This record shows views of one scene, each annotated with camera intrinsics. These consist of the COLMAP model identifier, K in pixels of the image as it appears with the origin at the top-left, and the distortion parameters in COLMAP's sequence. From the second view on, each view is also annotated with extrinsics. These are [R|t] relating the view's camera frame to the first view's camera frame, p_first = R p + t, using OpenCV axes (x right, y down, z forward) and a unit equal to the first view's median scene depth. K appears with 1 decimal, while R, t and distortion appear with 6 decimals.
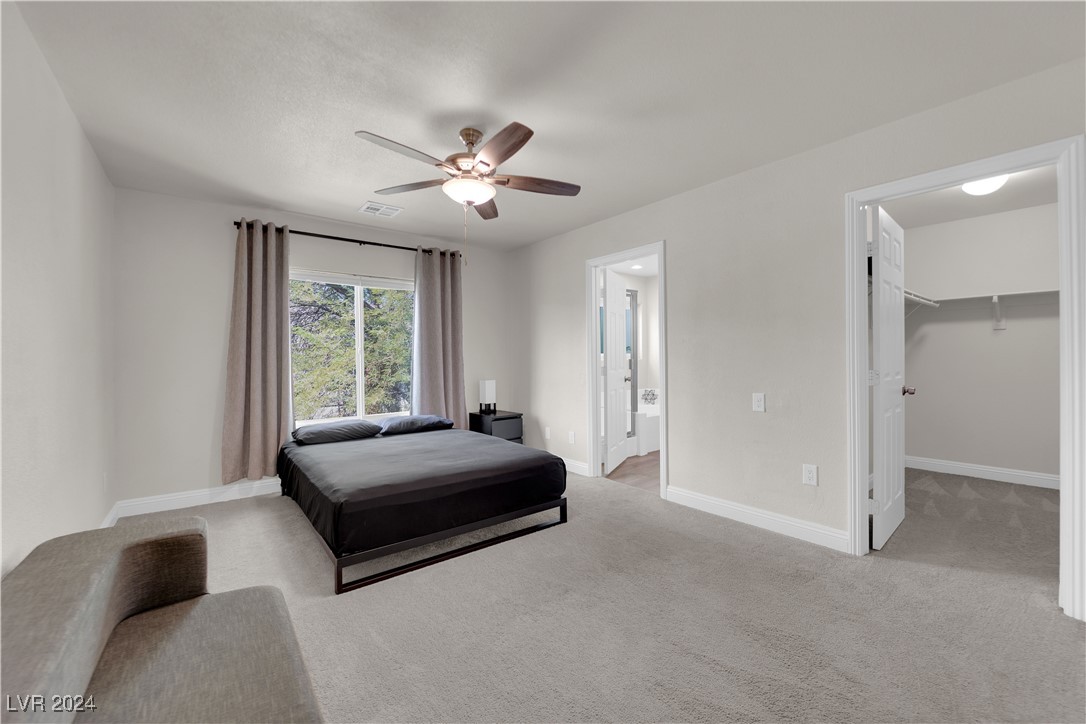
lens RADIAL K [[435.9, 0, 542.5], [0, 435.9, 359.2], [0, 0, 1]] dist [-0.006460, -0.005355]
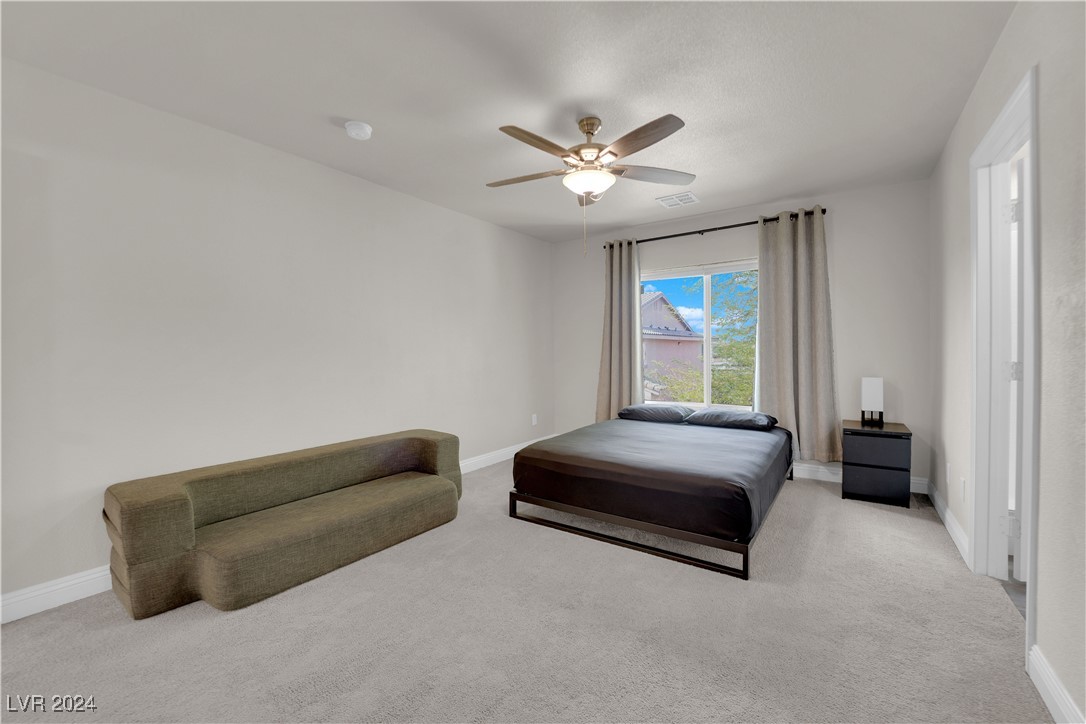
lens RADIAL K [[435.9, 0, 542.5], [0, 435.9, 359.2], [0, 0, 1]] dist [-0.006460, -0.005355]
pose [[0.292800, 0.024288, -0.955865, 0.510038], [0.005772, 0.999614, 0.027168, -0.002990], [0.956156, -0.013472, 0.292547, 0.397154]]
